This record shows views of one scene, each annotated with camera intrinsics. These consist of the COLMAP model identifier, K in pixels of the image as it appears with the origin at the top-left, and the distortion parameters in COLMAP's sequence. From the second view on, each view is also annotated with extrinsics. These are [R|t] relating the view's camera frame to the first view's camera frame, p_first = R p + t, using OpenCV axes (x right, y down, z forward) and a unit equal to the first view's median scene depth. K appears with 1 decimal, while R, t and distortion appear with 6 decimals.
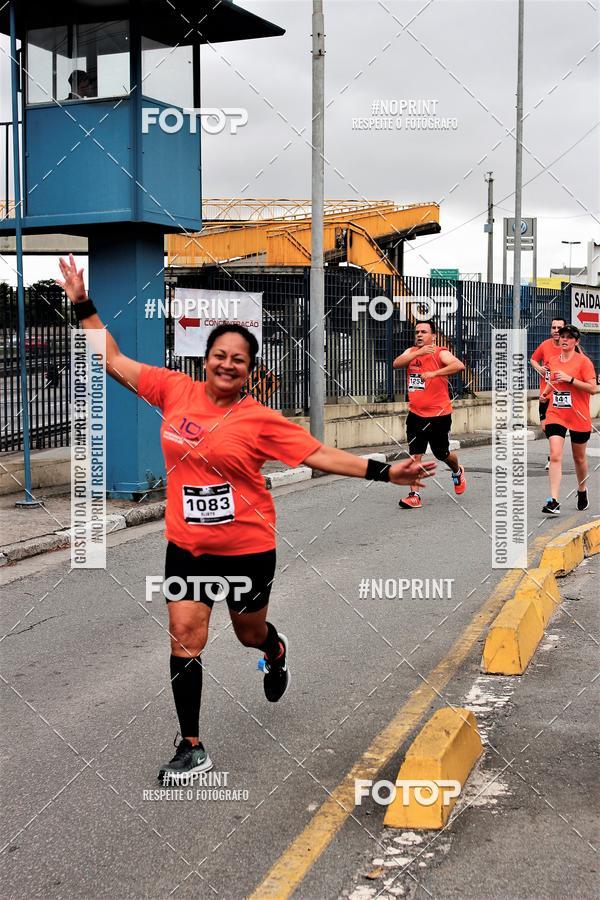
lens RADIAL K [[1432.9, 0, 307.5], [0, 1432.9, 447.8], [0, 0, 1]] dist [-0.129042, 0.000000]
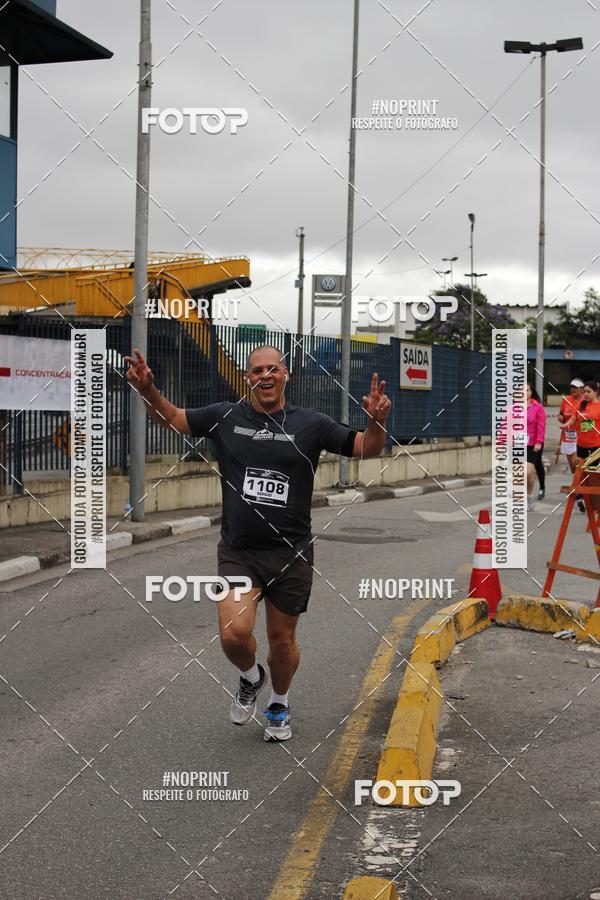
lens RADIAL K [[1432.9, 0, 312.8], [0, 1432.9, 451.8], [0, 0, 1]] dist [-0.129042, 0.000000]
pose [[0.990017, 0.011582, 0.140468, -0.013446], [-0.006589, 0.999332, -0.035959, -0.006482], [-0.140791, 0.034675, 0.989432, 0.091080]]
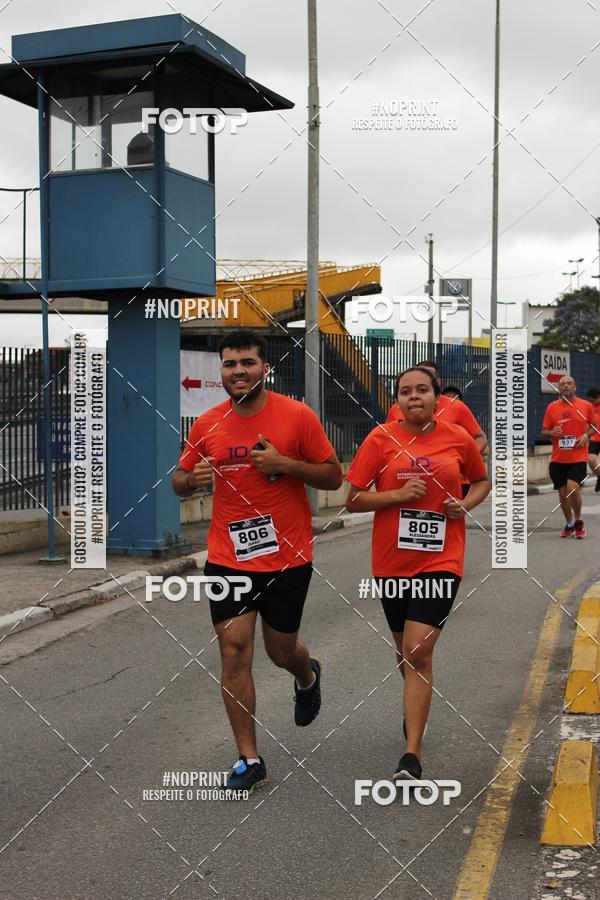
lens RADIAL K [[1432.9, 0, 306.4], [0, 1432.9, 455.8], [0, 0, 1]] dist [-0.129042, 0.000000]
pose [[0.998783, 0.000509, 0.049323, -0.058769], [0.001236, 0.999375, -0.035338, 0.000551], [-0.049310, 0.035356, 0.998158, -0.033183]]
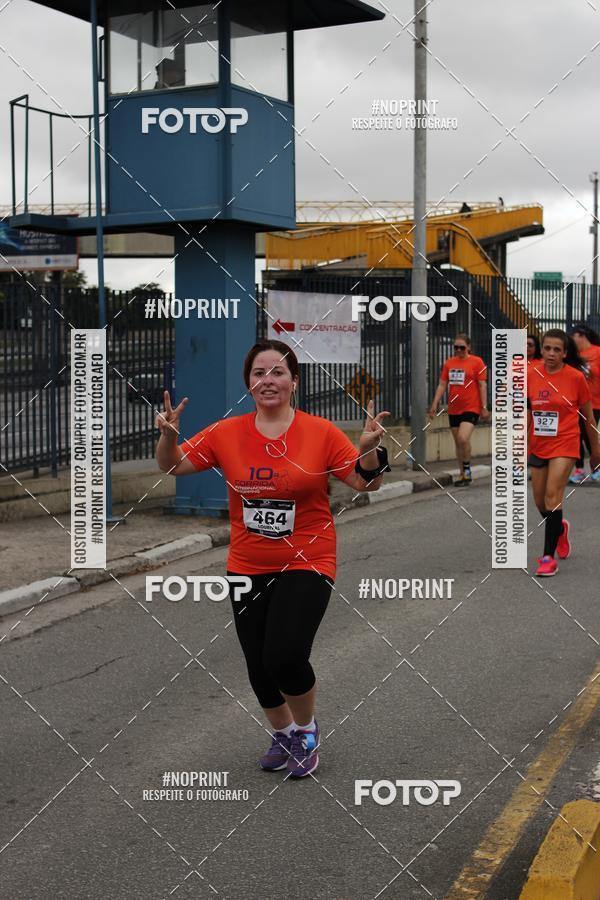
lens RADIAL K [[1432.9, 0, 307.2], [0, 1432.9, 455.8], [0, 0, 1]] dist [-0.129042, 0.000000]
pose [[0.997514, 0.004564, -0.070314, -0.000087], [-0.004341, 0.999985, 0.003324, -0.006553], [0.070328, -0.003010, 0.997519, 0.066037]]
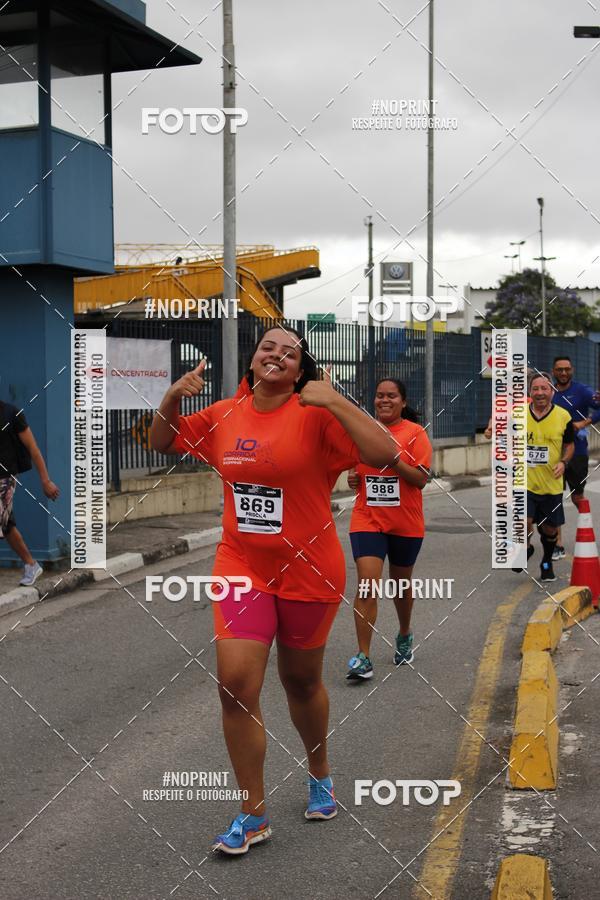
lens RADIAL K [[1432.9, 0, 312.5], [0, 1432.9, 452.9], [0, 0, 1]] dist [-0.129042, 0.000000]
pose [[0.995687, -0.011811, 0.092022, -0.032395], [0.014348, 0.999534, -0.026961, -0.009840], [-0.091661, 0.028165, 0.995392, 0.074821]]
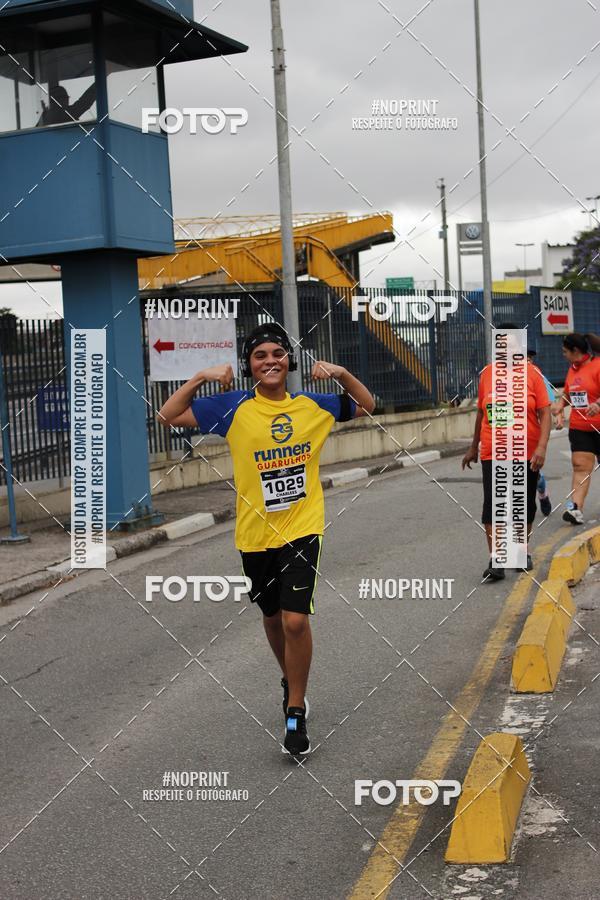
lens RADIAL K [[1432.9, 0, 309.1], [0, 1432.9, 459.8], [0, 0, 1]] dist [-0.129042, 0.000000]
pose [[0.998178, -0.053648, 0.027608, -0.016227], [0.053690, 0.998557, -0.000772, -0.003827], [-0.027527, 0.002253, 0.999619, 0.012067]]
